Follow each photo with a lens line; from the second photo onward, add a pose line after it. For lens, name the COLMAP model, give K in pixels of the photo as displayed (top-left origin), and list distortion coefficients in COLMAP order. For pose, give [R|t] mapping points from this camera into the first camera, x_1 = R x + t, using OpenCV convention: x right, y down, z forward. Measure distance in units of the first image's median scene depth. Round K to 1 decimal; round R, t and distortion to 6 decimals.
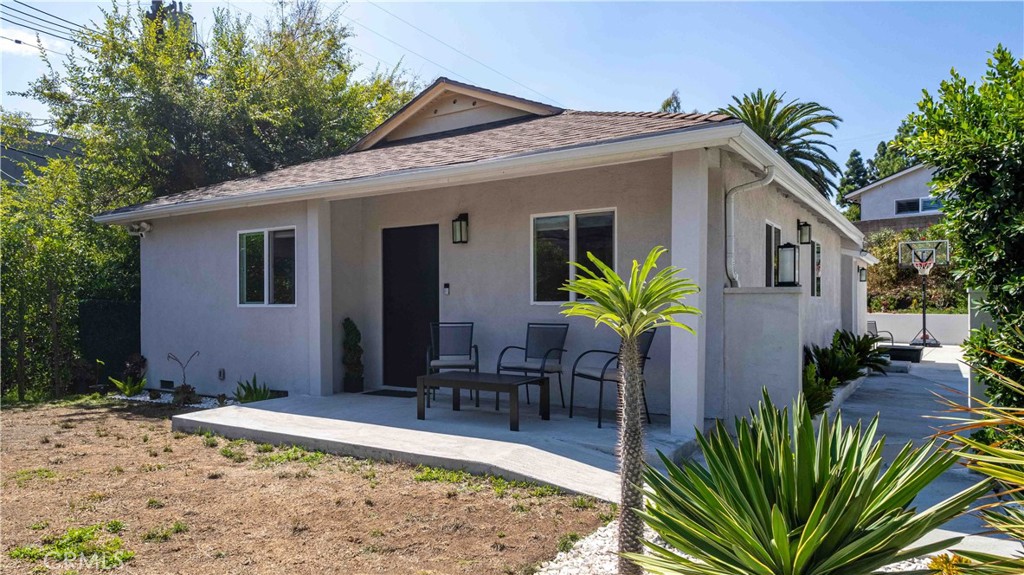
lens RADIAL K [[723.9, 0, 507.8], [0, 723.9, 312.2], [0, 0, 1]] dist [-0.008980, -0.001916]
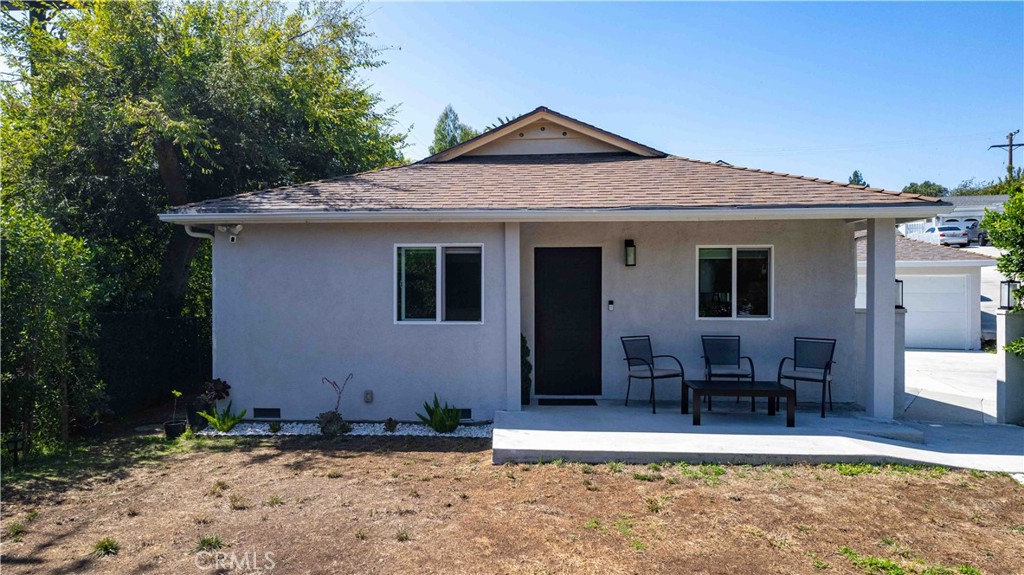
lens RADIAL K [[650.2, 0, 590.4], [0, 650.2, 289.9], [0, 0, 1]] dist [-0.000935, -0.000285]
pose [[0.855924, 0.004267, 0.517084, -0.596668], [0.000516, 0.999958, -0.009107, -0.044238], [-0.517101, 0.008062, 0.855886, 0.141426]]
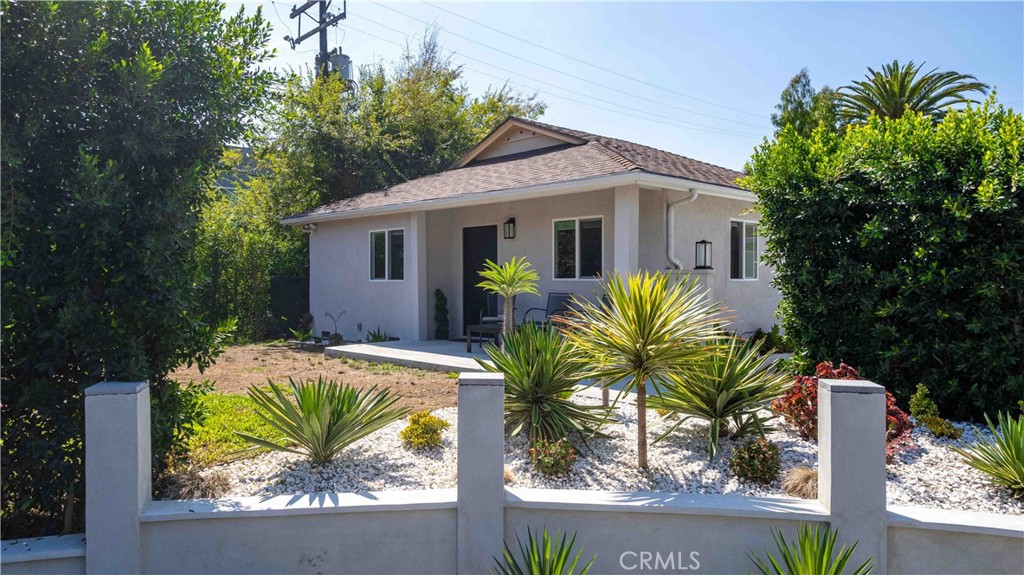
lens RADIAL K [[726.1, 0, 512.0], [0, 726.1, 287.5], [0, 0, 1]] dist [0.001353, -0.001009]
pose [[0.978480, 0.003596, -0.206312, 0.223706], [-0.003155, 0.999992, 0.002469, 0.000450], [0.206319, -0.001765, 0.978483, -0.404338]]
